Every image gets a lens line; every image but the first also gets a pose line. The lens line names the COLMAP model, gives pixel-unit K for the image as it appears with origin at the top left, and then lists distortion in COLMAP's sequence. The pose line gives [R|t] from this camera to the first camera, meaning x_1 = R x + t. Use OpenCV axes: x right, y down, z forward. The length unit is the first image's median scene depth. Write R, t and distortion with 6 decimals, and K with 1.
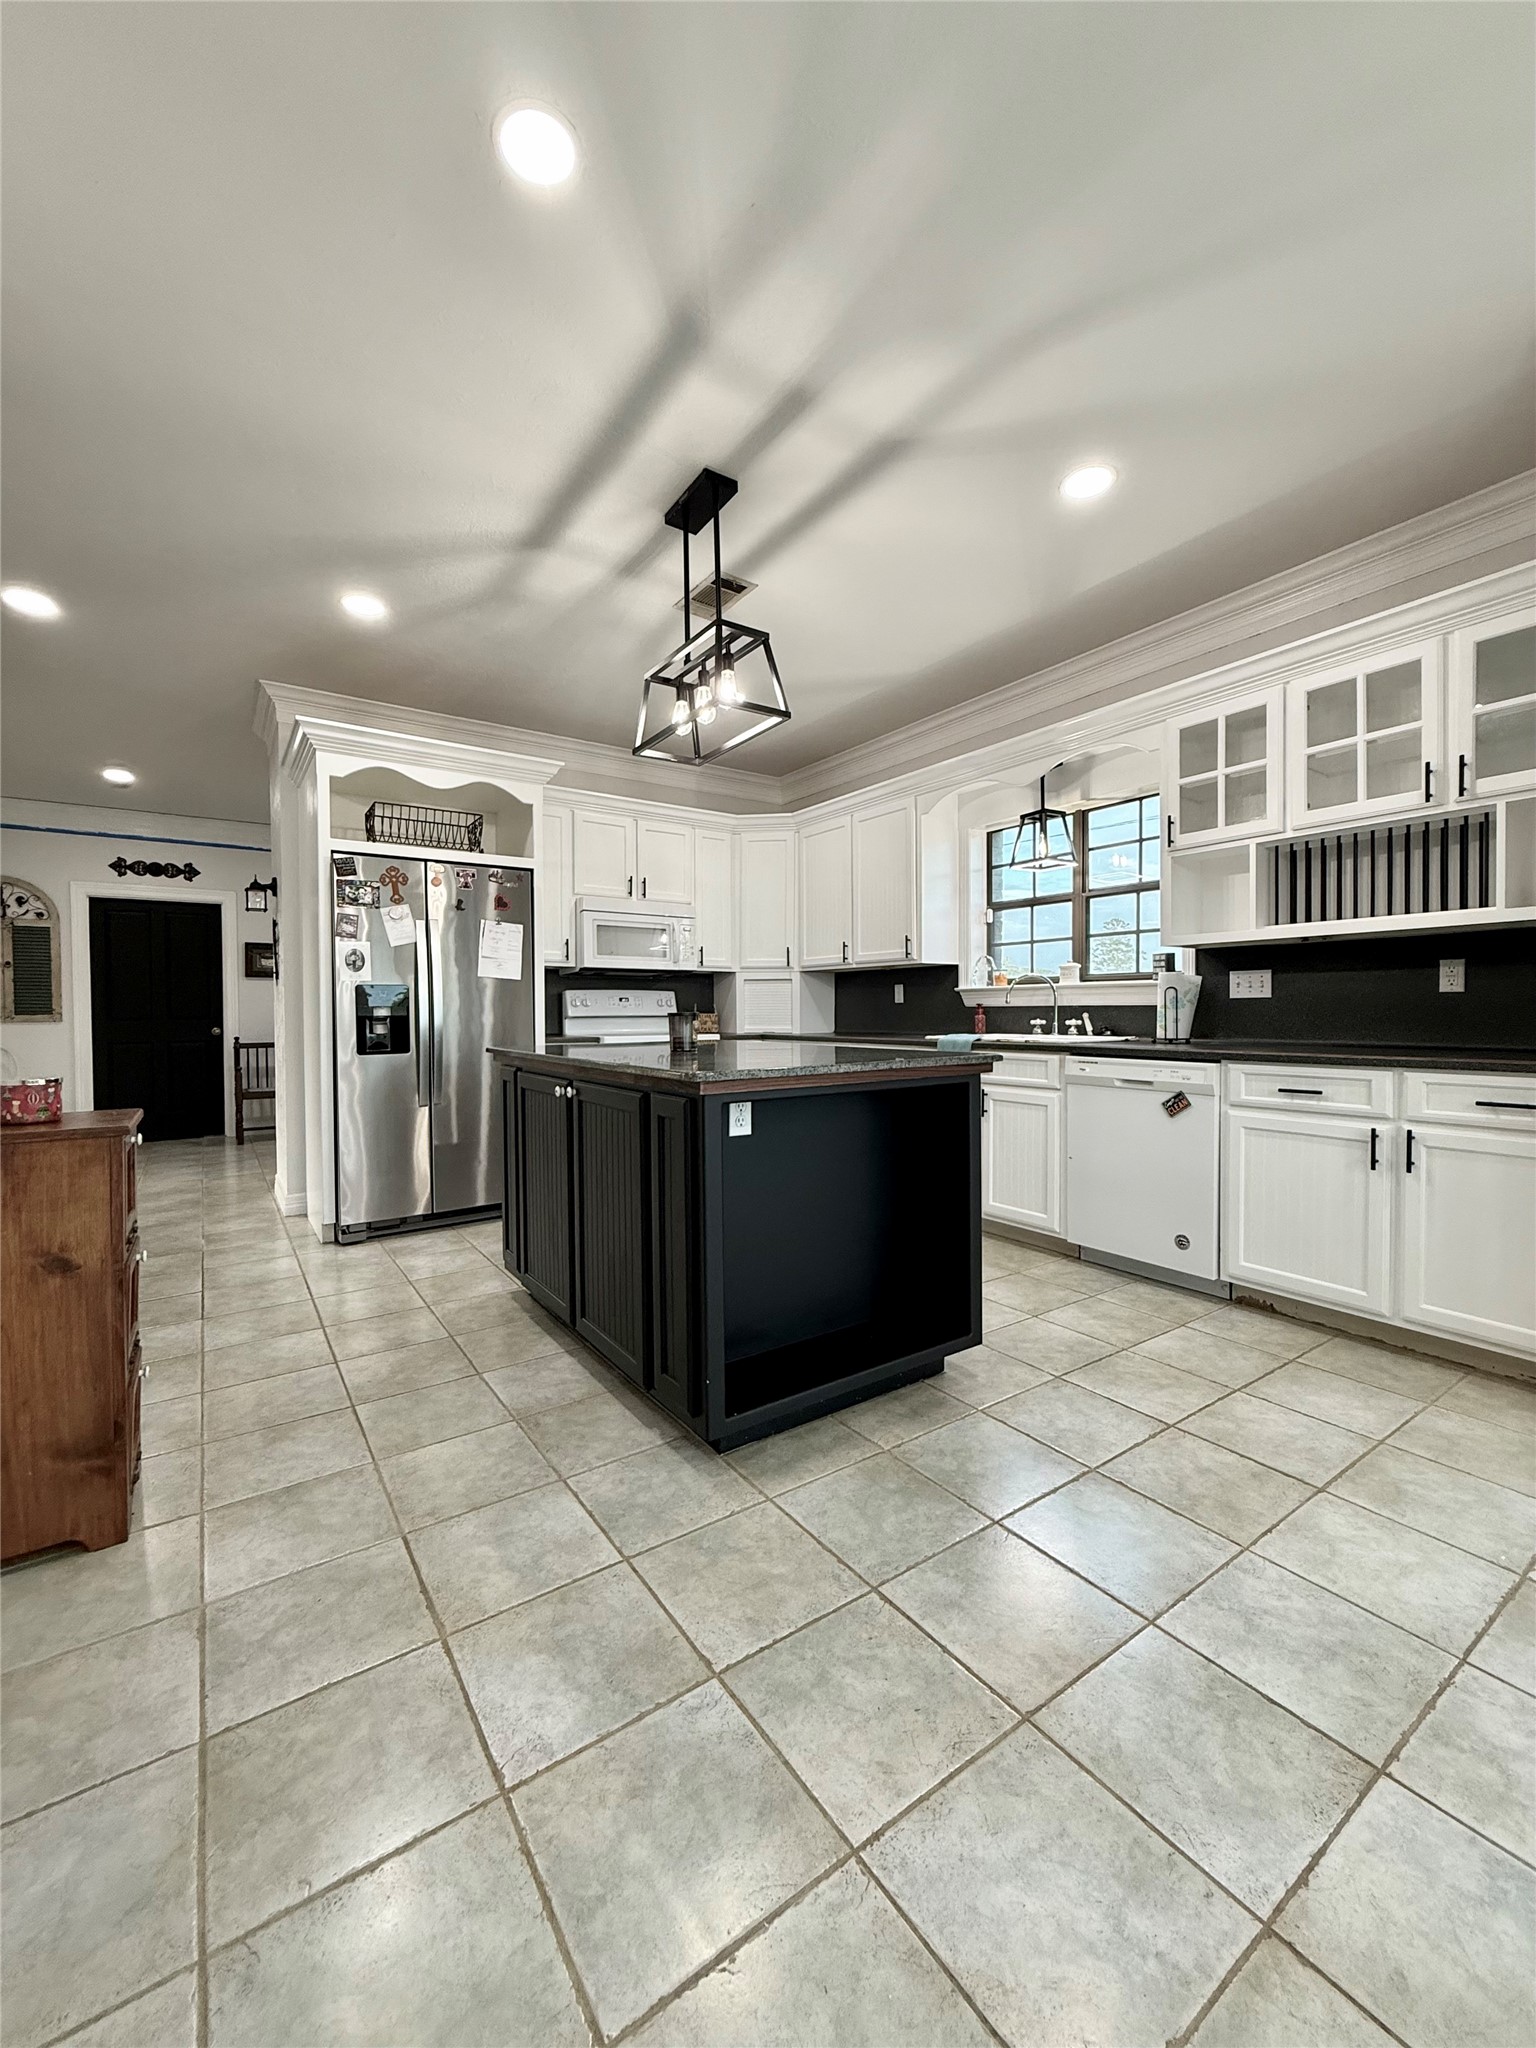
lens RADIAL K [[817.1, 0, 767.7], [0, 817.1, 1021.1], [0, 0, 1]] dist [0.000090, 0.000178]
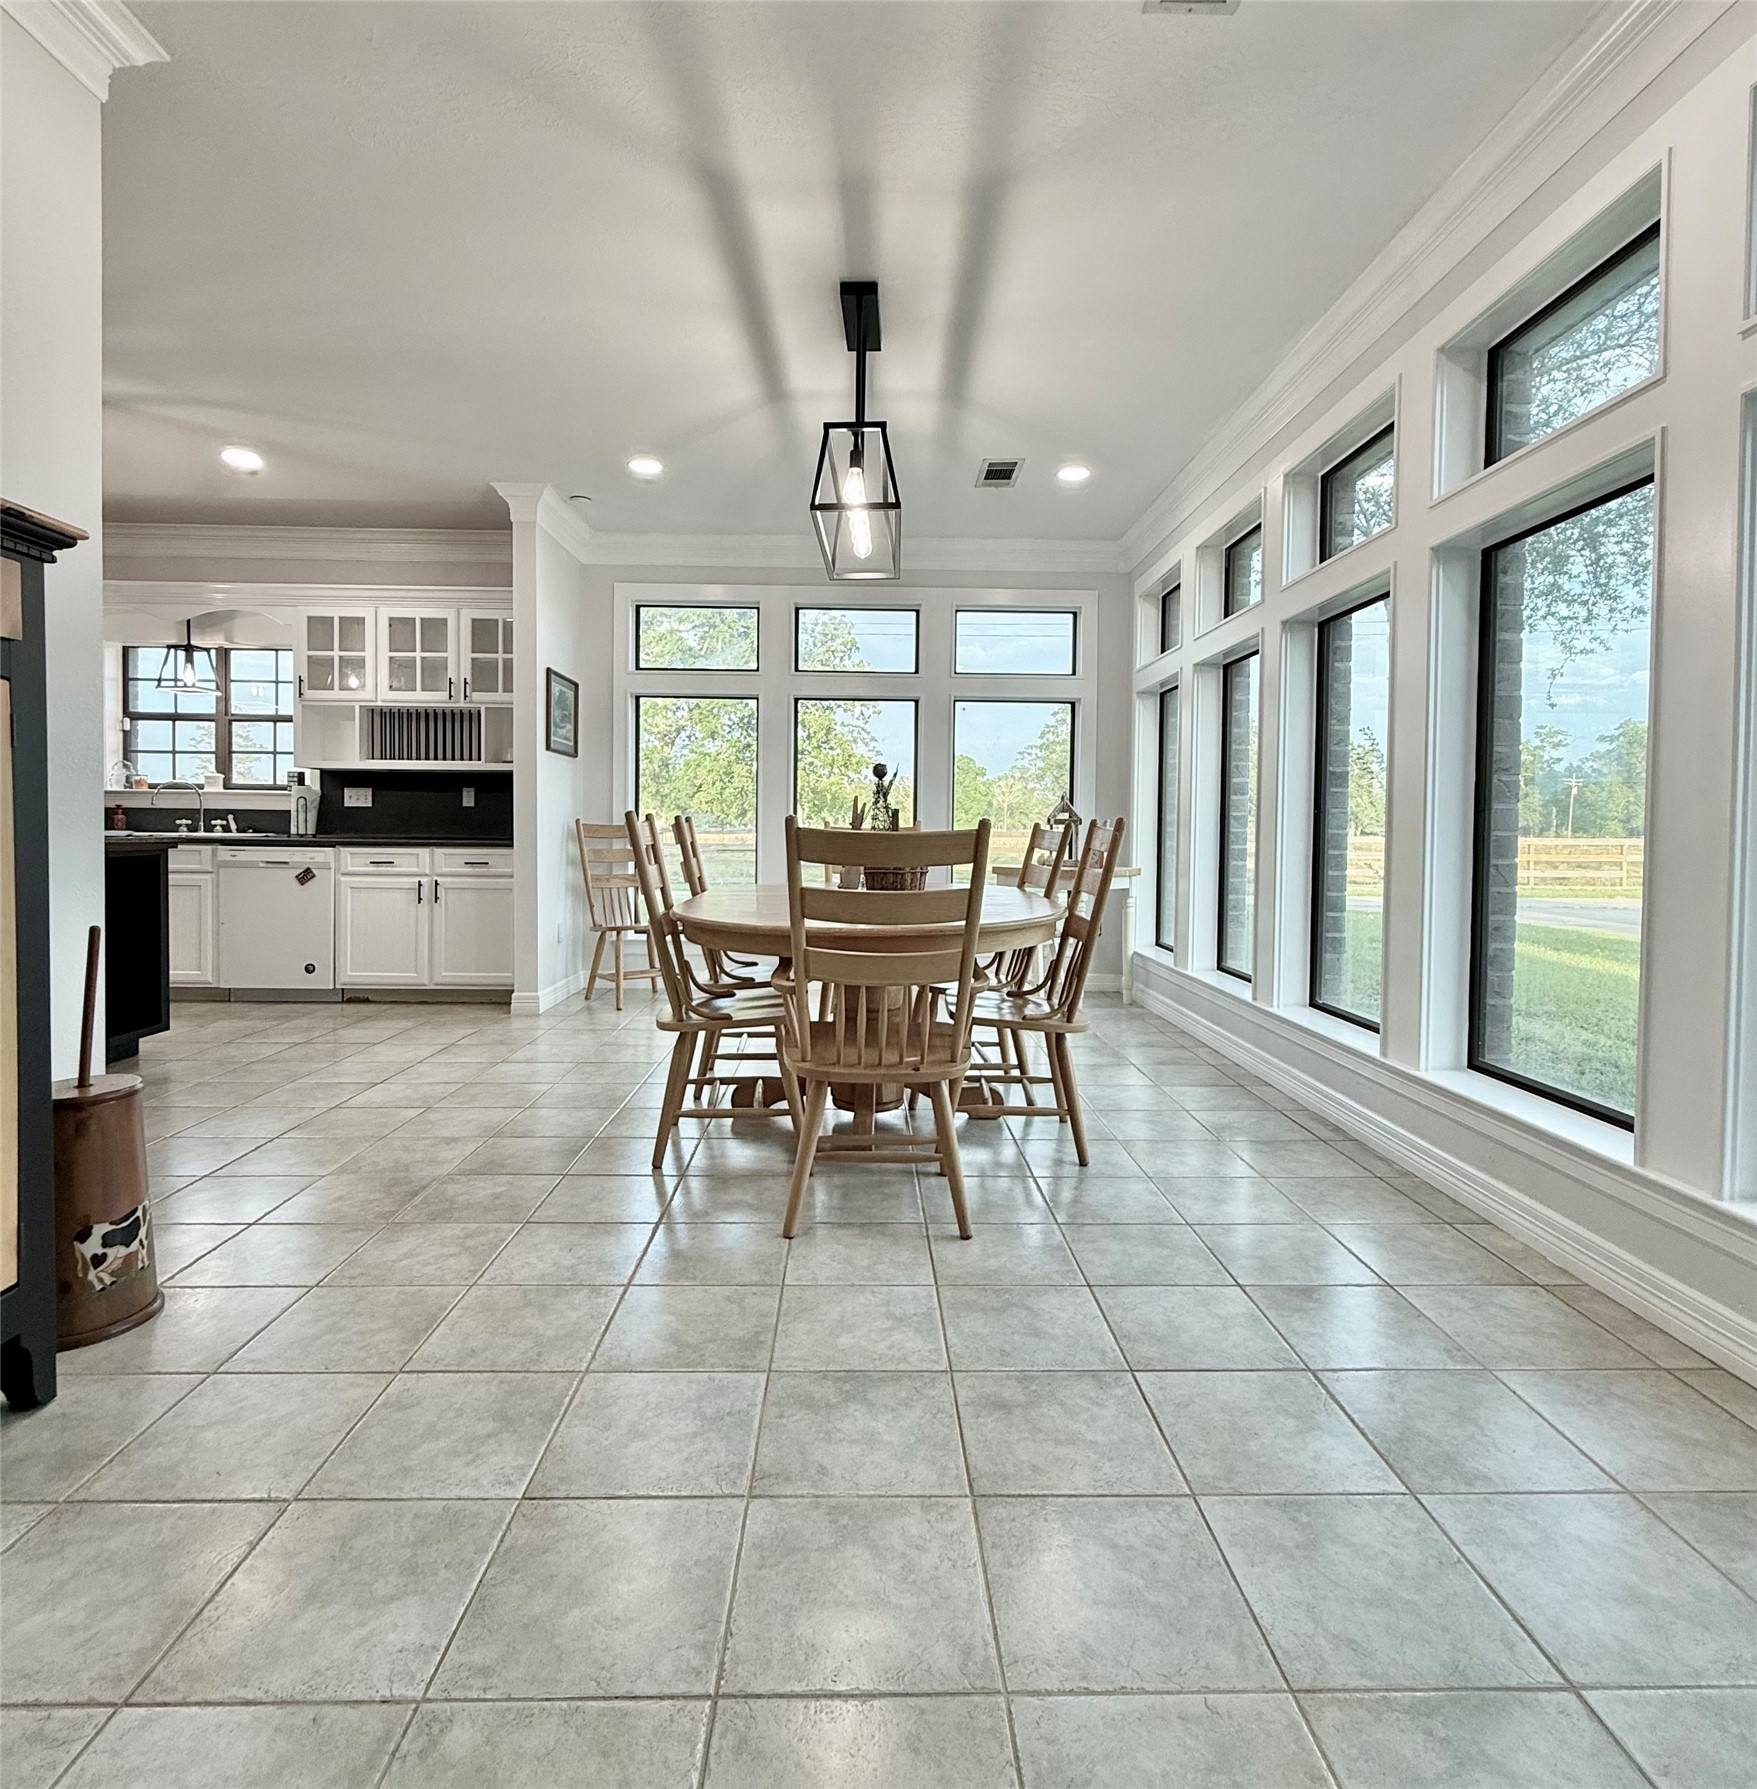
lens RADIAL K [[983.8, 0, 880.9], [0, 983.8, 856.0], [0, 0, 1]] dist [0.004347, 0.002494]
pose [[0.550127, -0.009012, 0.835033, -0.365463], [-0.004955, 0.999889, 0.014055, 0.030407], [-0.835066, -0.011870, 0.550021, -0.746611]]
